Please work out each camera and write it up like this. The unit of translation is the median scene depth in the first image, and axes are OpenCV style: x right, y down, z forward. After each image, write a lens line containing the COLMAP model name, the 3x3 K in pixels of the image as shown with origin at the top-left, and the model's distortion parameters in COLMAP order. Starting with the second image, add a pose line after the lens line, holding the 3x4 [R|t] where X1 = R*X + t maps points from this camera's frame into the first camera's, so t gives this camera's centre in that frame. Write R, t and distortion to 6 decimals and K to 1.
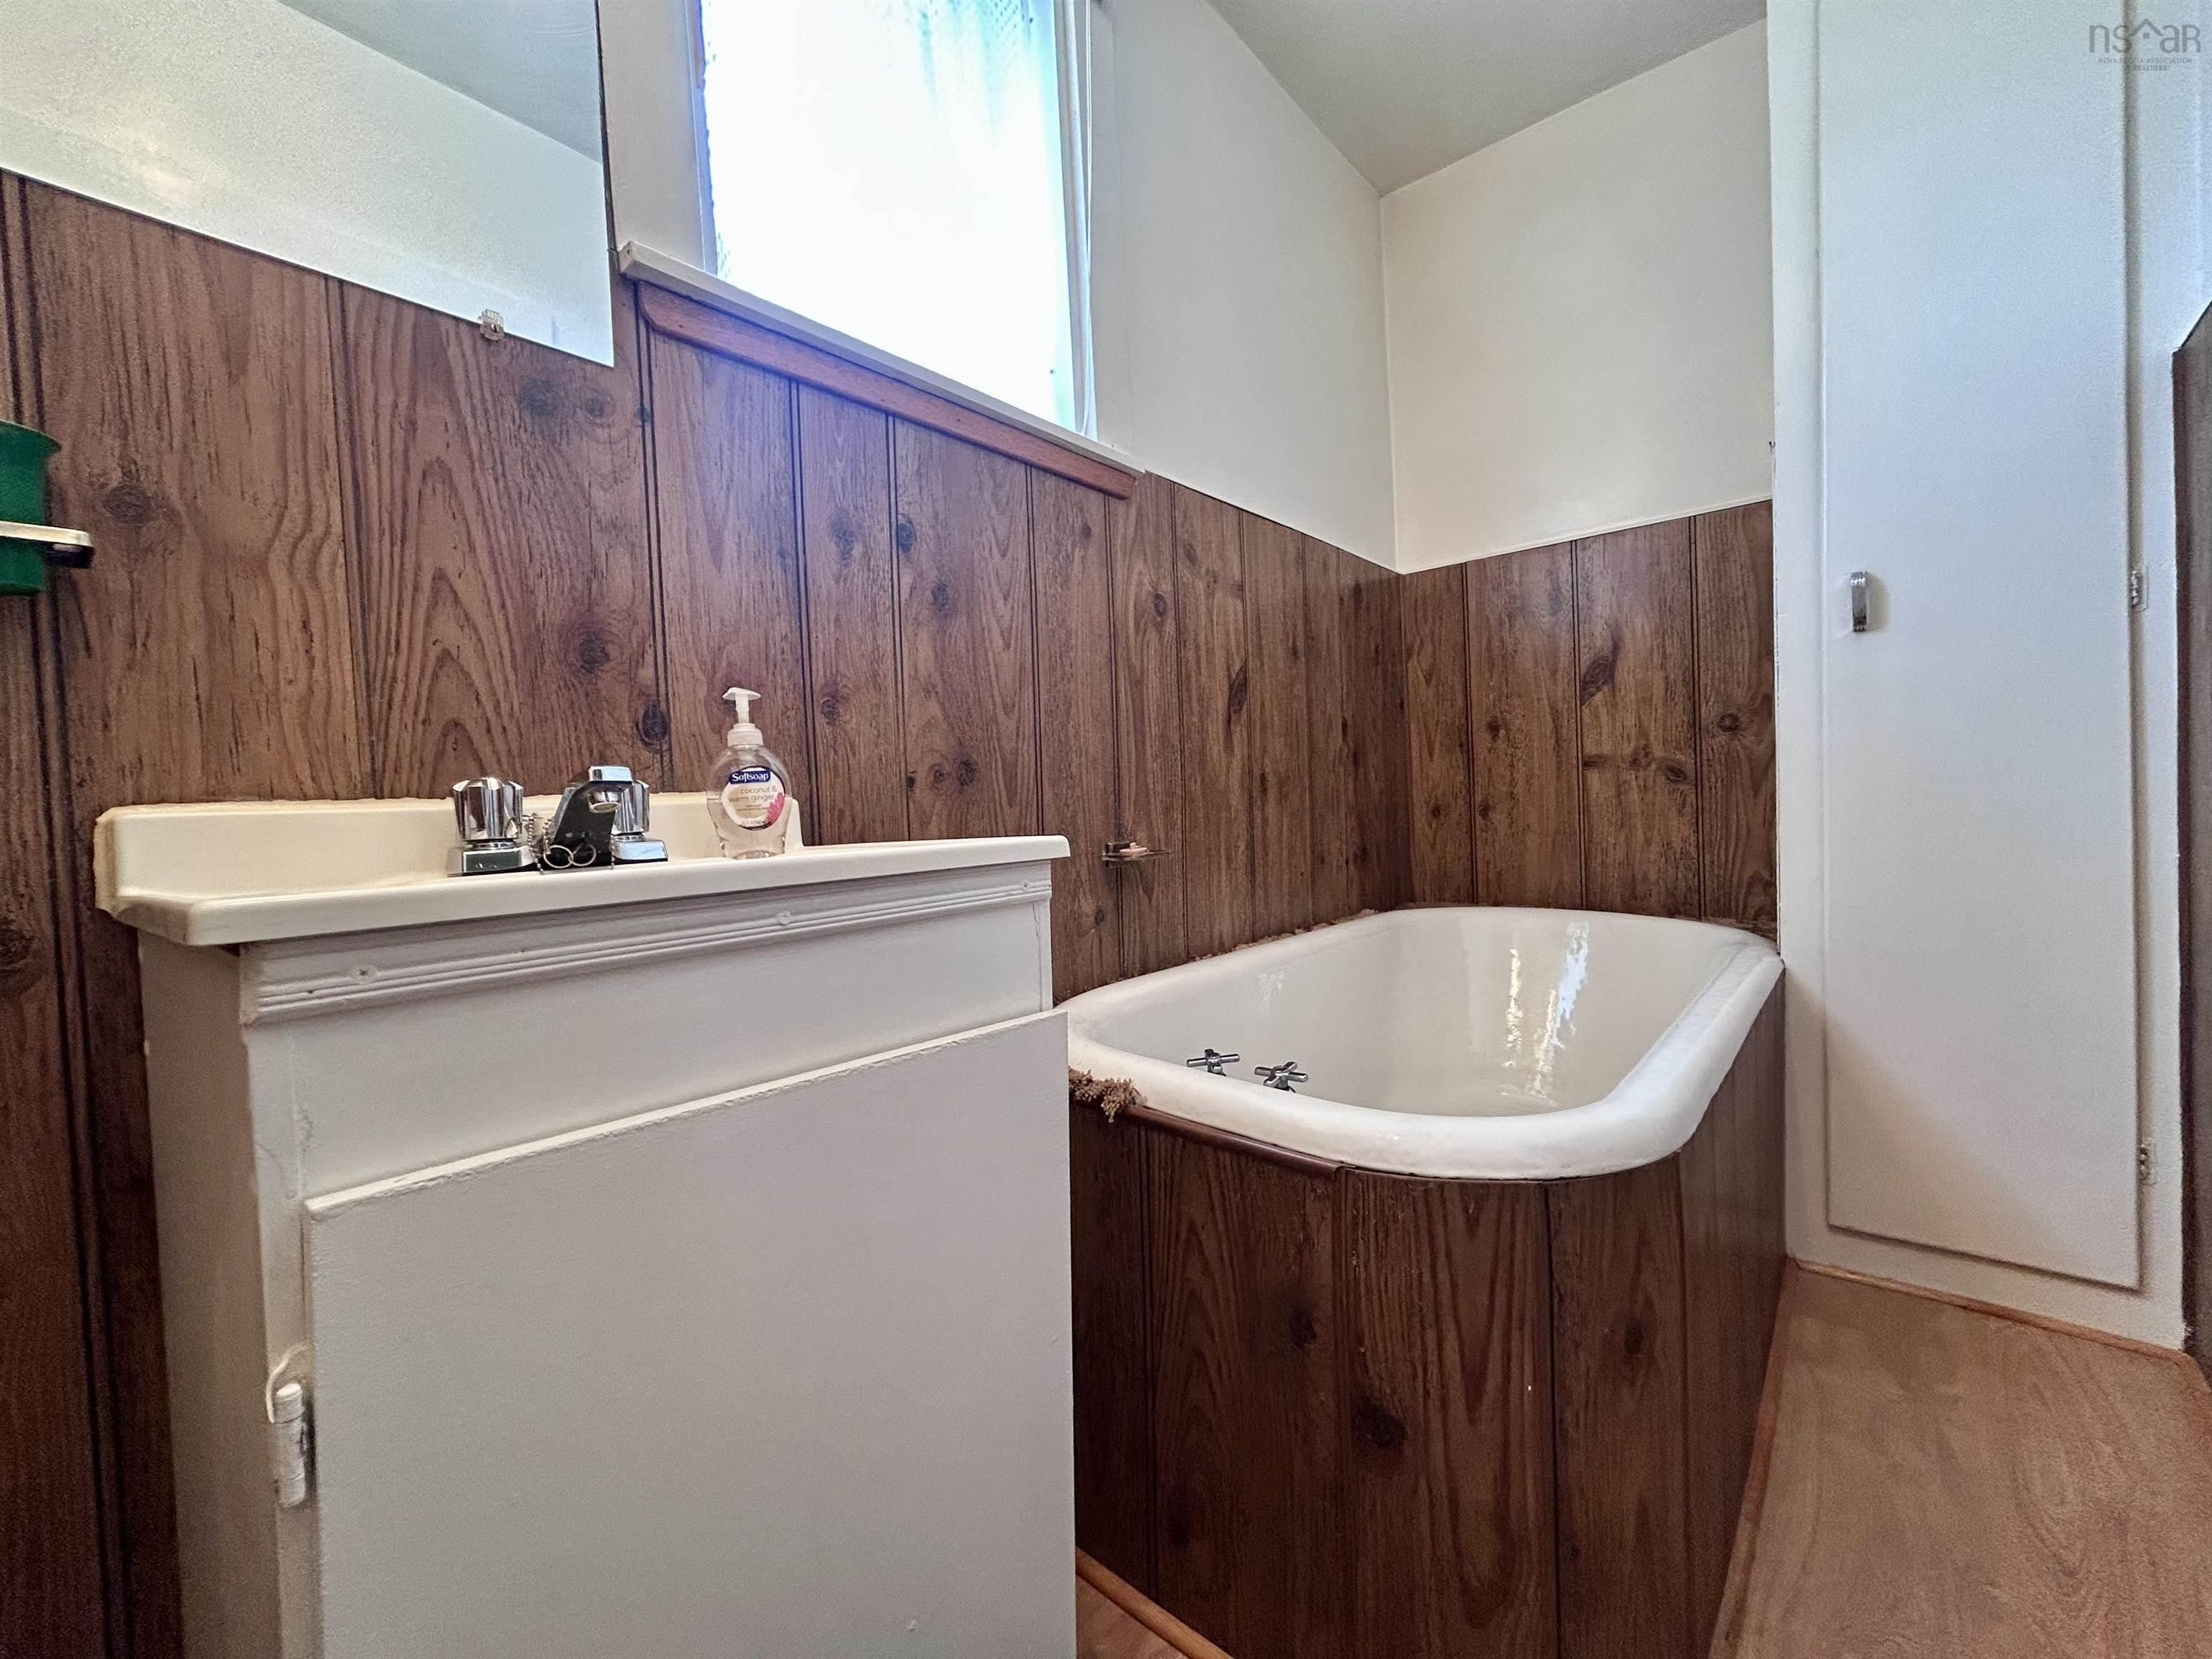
lens RADIAL K [[898.3, 0, 1105.4], [0, 898.3, 826.3], [0, 0, 1]] dist [0.002855, 0.000460]
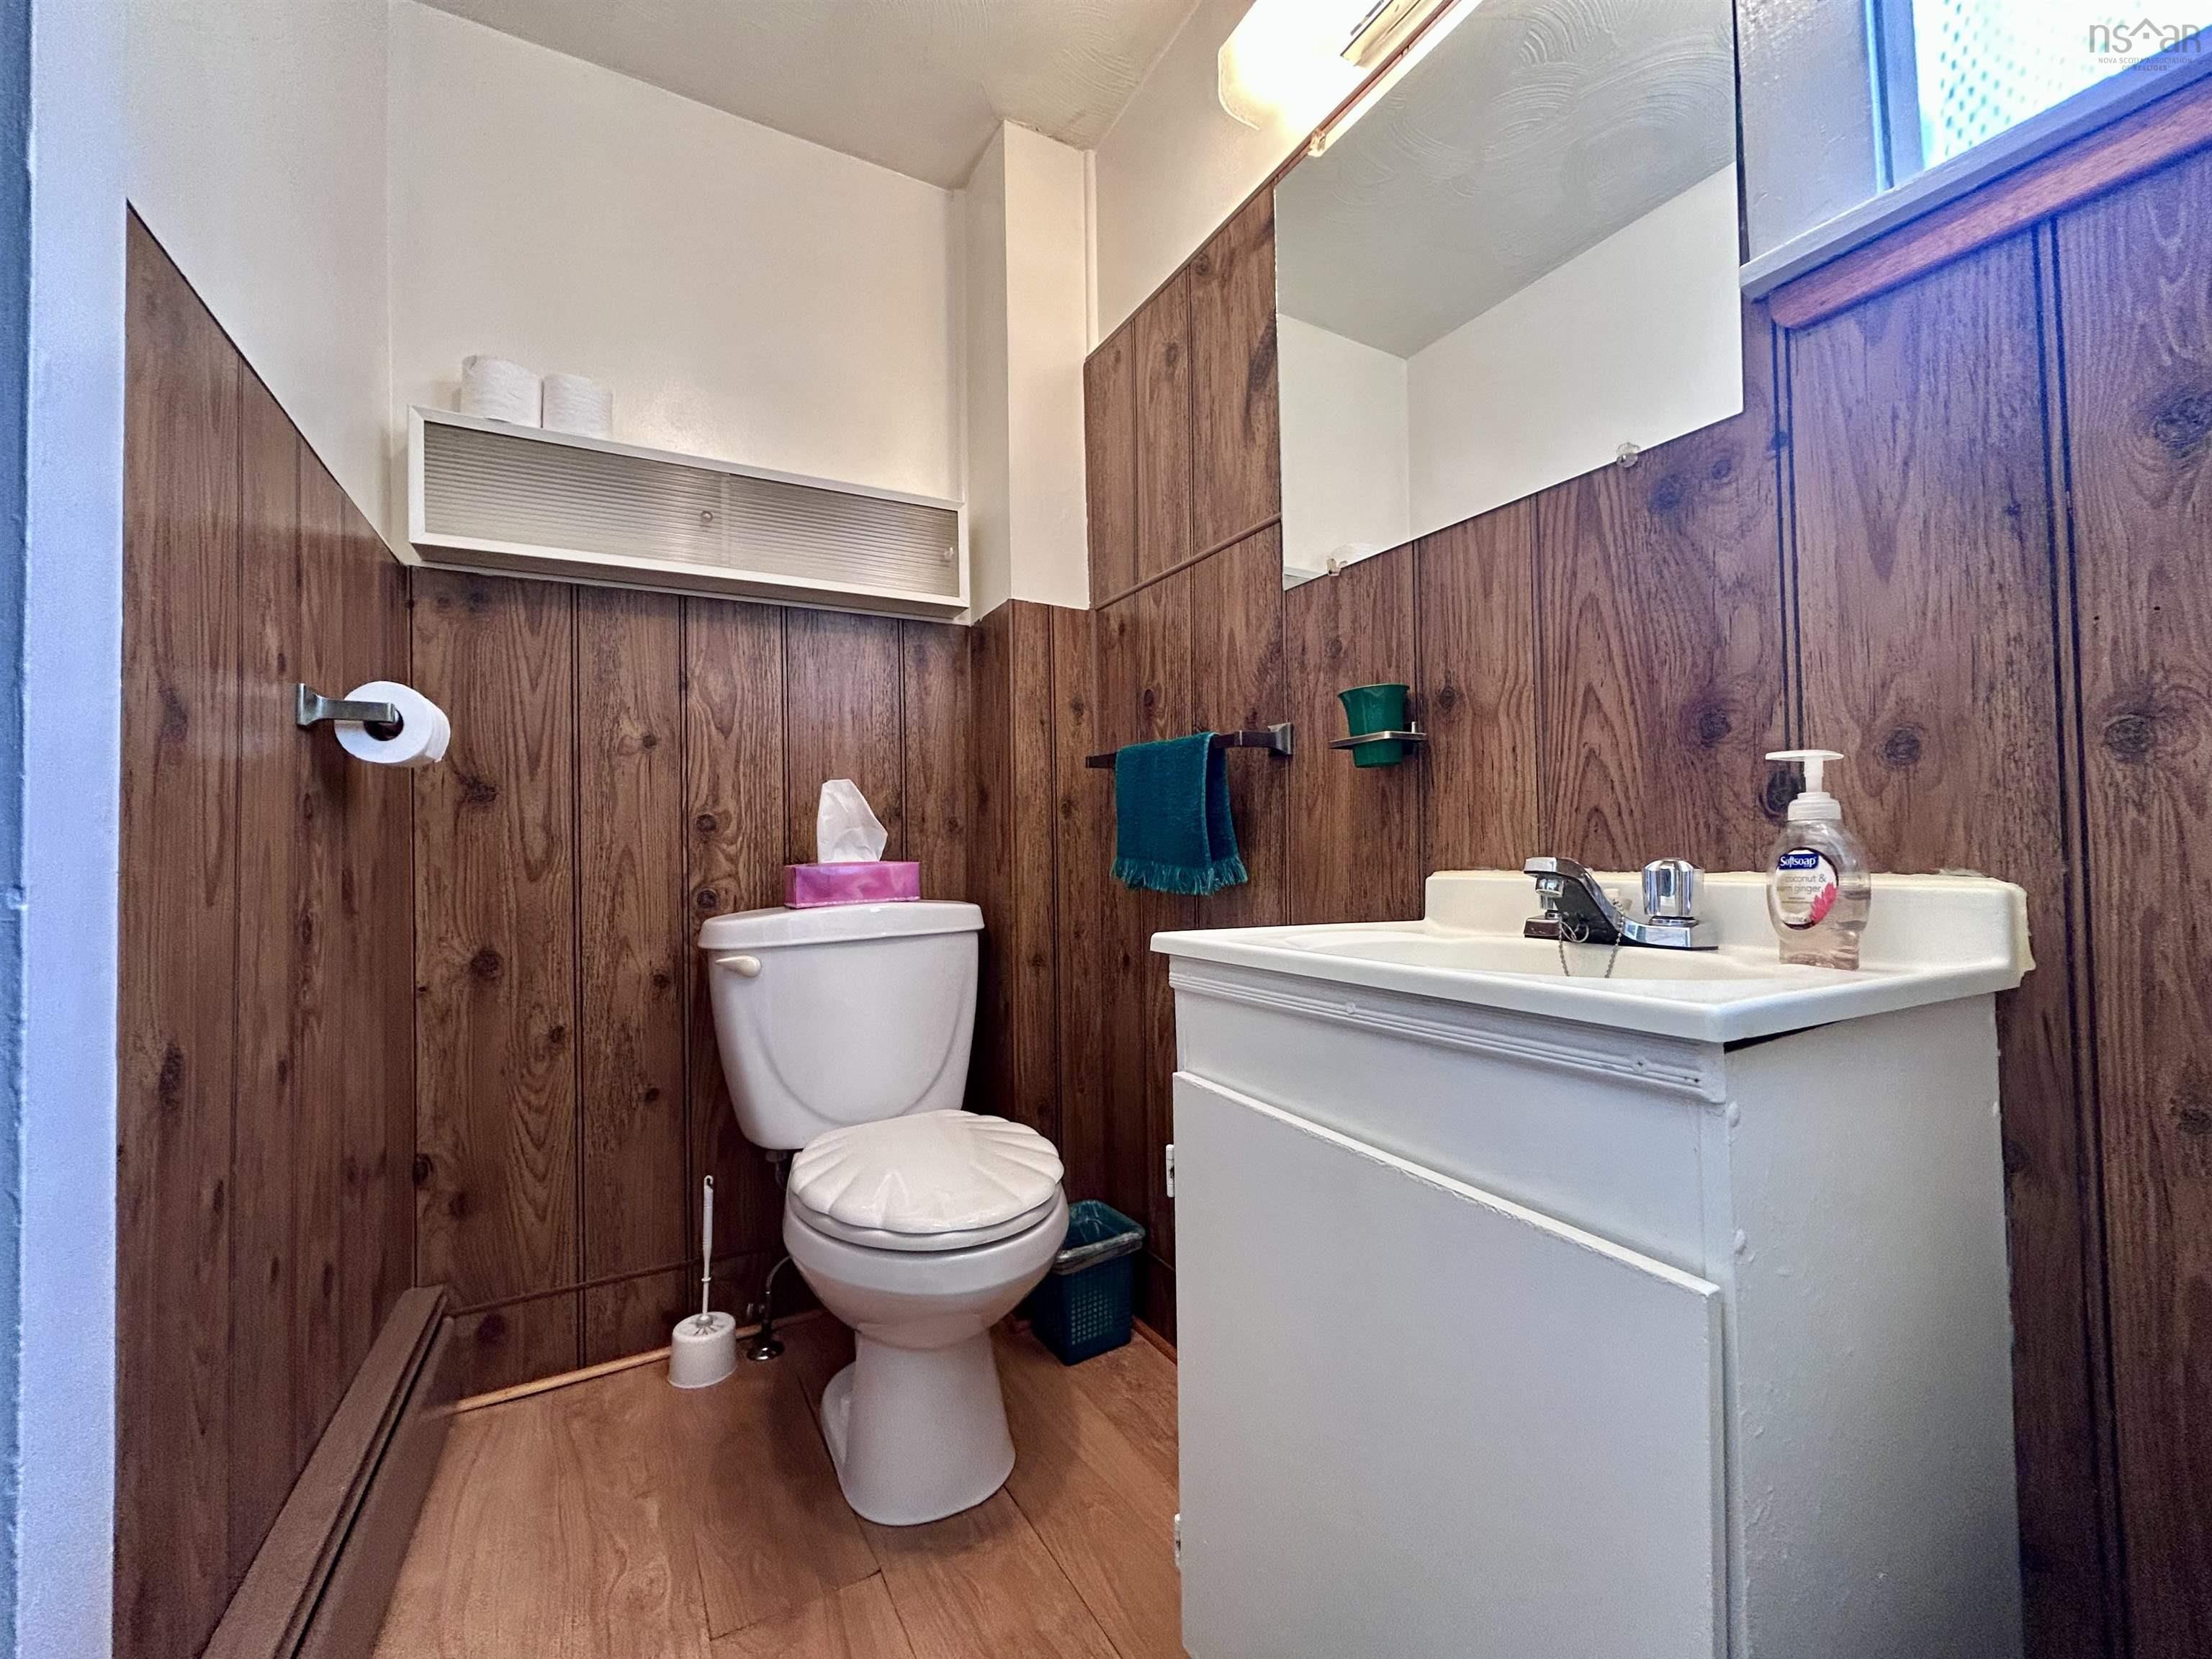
lens RADIAL K [[898.3, 0, 1106.2], [0, 898.3, 830.8], [0, 0, 1]] dist [0.002855, 0.000460]
pose [[-0.340401, 0.024697, -0.939956, 0.570435], [0.005122, 0.999689, 0.024412, -0.107043], [0.940267, 0.003495, -0.340421, 0.715304]]
